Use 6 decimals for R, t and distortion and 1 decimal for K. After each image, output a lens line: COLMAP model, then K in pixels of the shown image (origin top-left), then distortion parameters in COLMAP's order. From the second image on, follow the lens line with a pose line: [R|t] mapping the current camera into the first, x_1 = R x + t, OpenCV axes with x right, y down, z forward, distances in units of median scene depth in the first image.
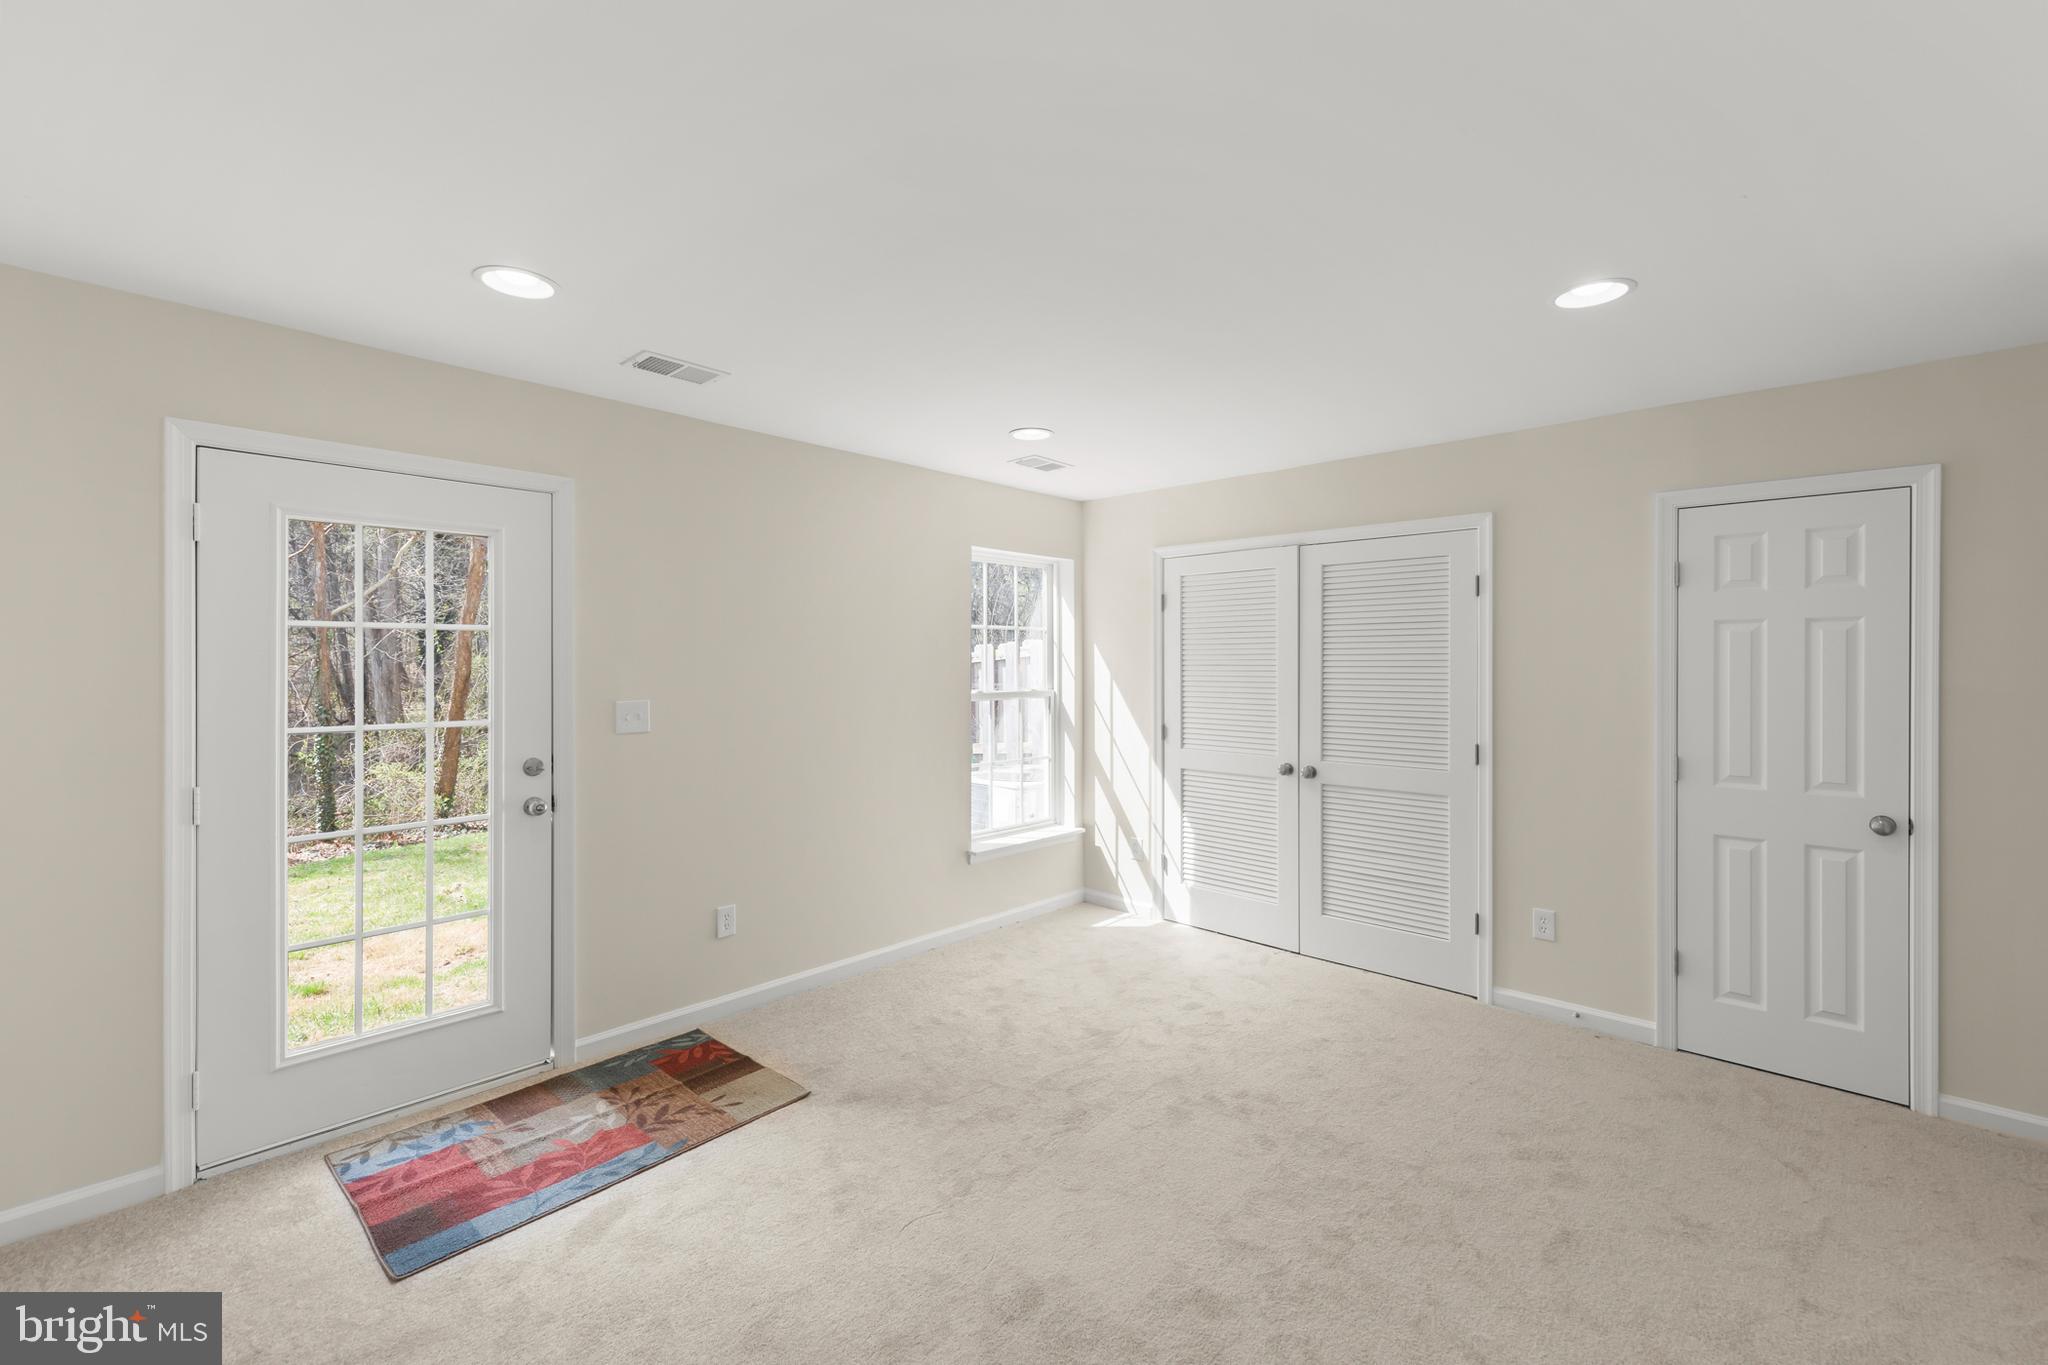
lens RADIAL K [[839.2, 0, 1035.3], [0, 839.2, 662.5], [0, 0, 1]] dist [0.000218, -0.000308]
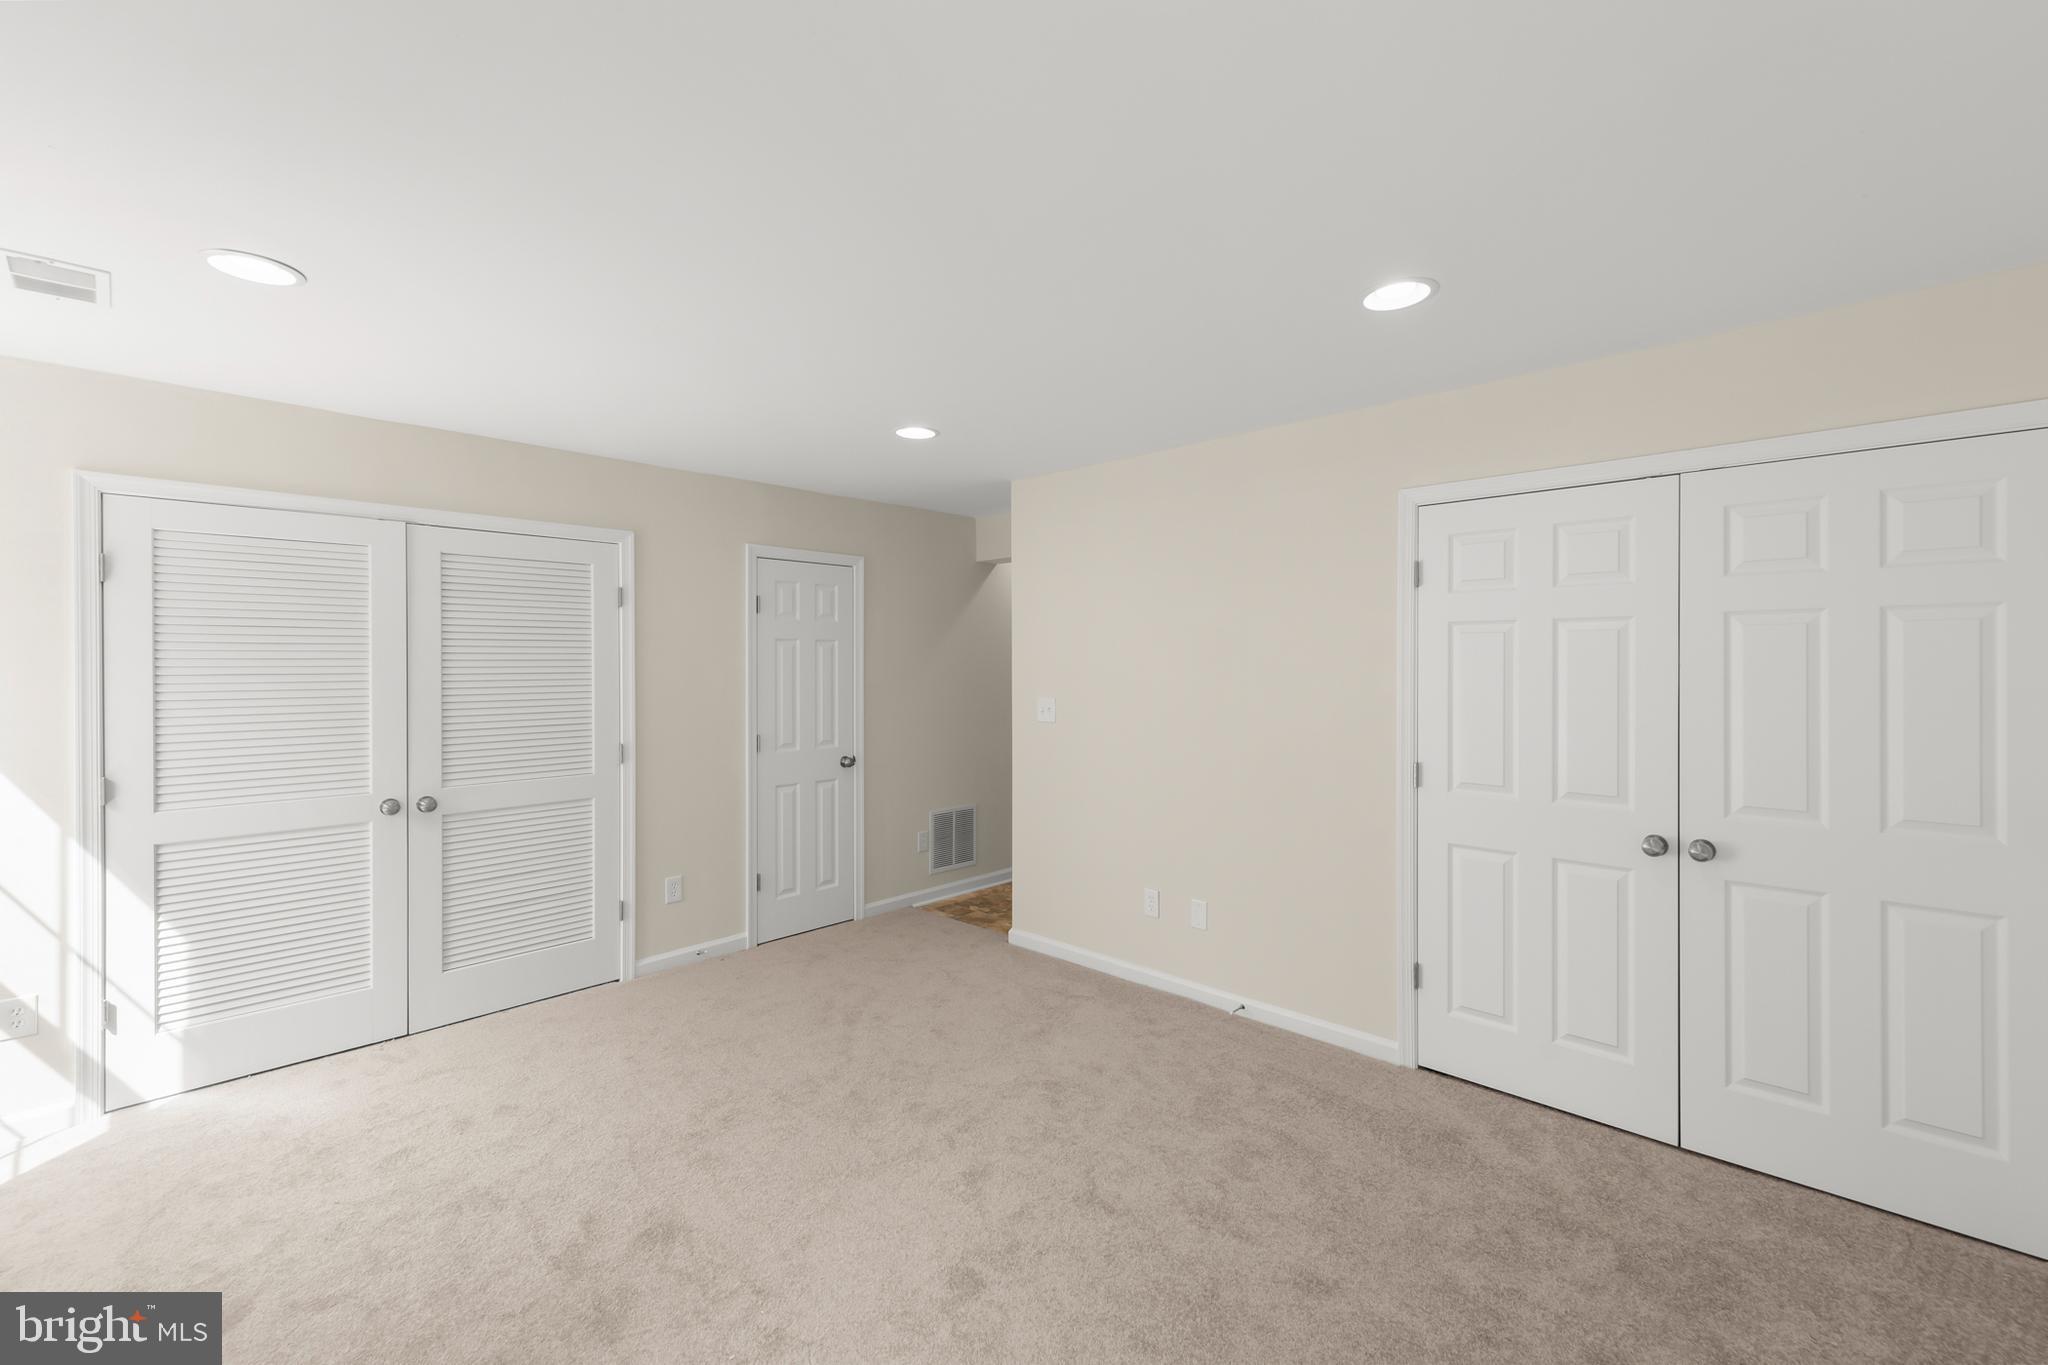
lens RADIAL K [[839.2, 0, 1035.3], [0, 839.2, 662.5], [0, 0, 1]] dist [0.000218, -0.000308]
pose [[0.016289, -0.001688, 0.999866, -0.534194], [0.000064, 0.999999, 0.001687, -0.009375], [-0.999867, 0.000037, 0.016289, 0.441782]]
